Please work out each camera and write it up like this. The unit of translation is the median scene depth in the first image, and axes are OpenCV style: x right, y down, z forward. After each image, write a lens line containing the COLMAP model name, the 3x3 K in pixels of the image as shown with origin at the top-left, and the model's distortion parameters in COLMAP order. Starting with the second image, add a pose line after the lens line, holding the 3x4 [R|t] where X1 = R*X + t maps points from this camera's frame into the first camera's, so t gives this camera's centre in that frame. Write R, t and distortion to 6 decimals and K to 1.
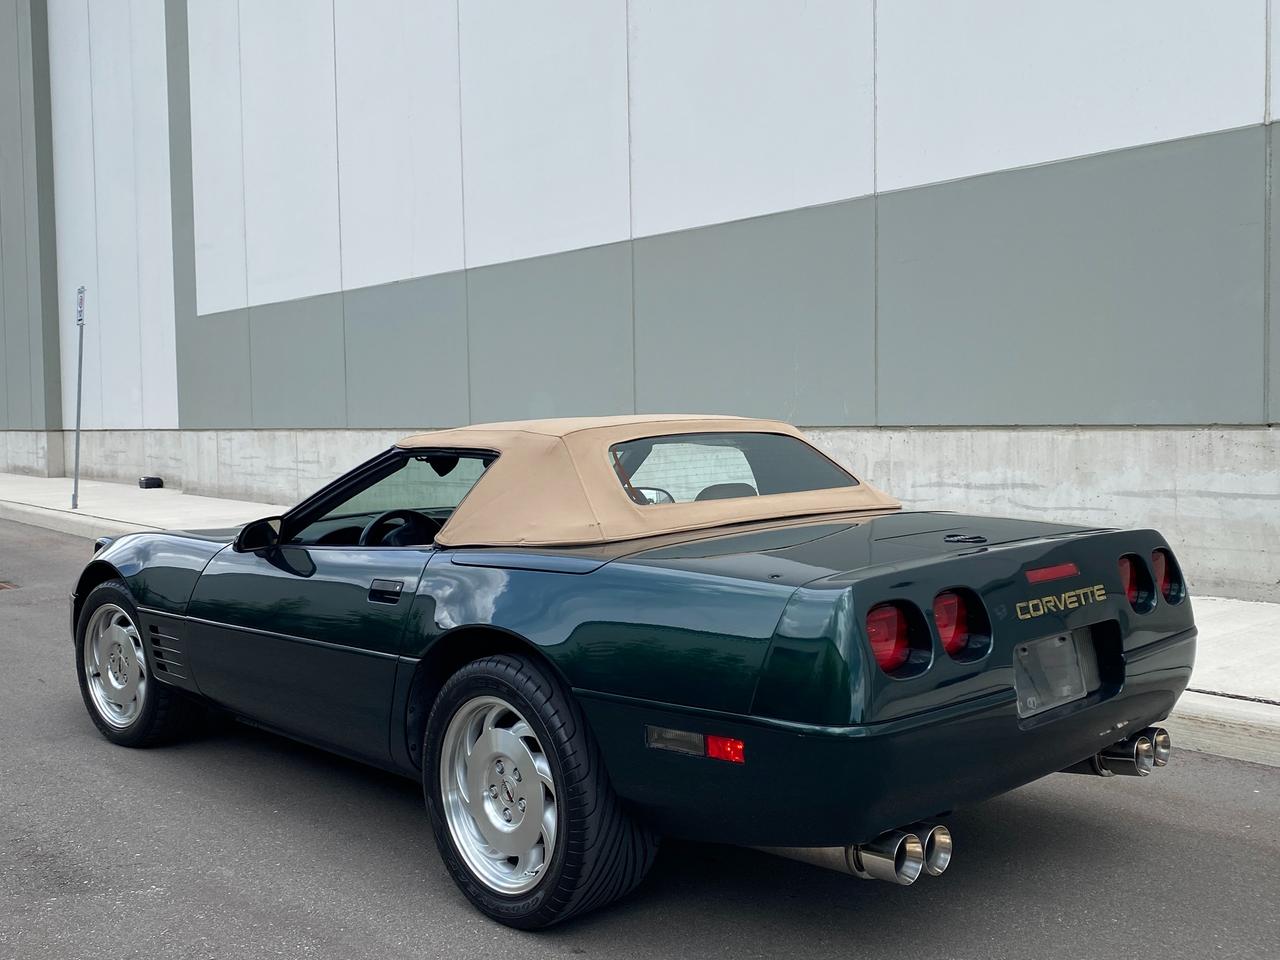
lens RADIAL K [[1257.6, 0, 631.3], [0, 1257.6, 471.4], [0, 0, 1]] dist [0.103564, -0.241833]
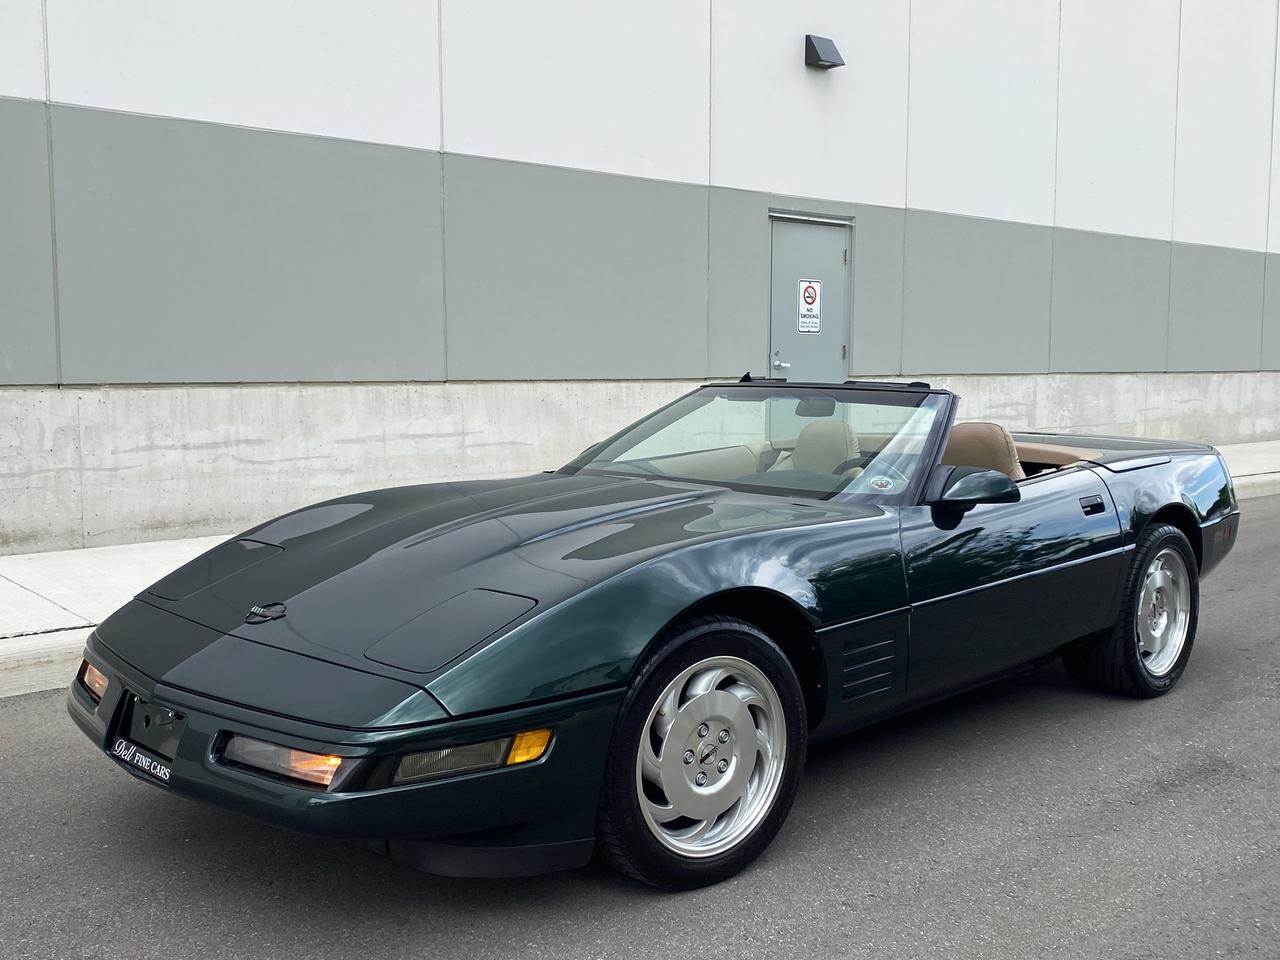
lens RADIAL K [[1267.5, 0, 637.6], [0, 1267.5, 479.2], [0, 0, 1]] dist [0.123540, -0.303309]
pose [[-0.009148, -0.075034, 0.997139, -0.670089], [0.047374, 0.996029, 0.075385, -0.019770], [-0.998835, 0.047928, -0.005557, 0.643826]]
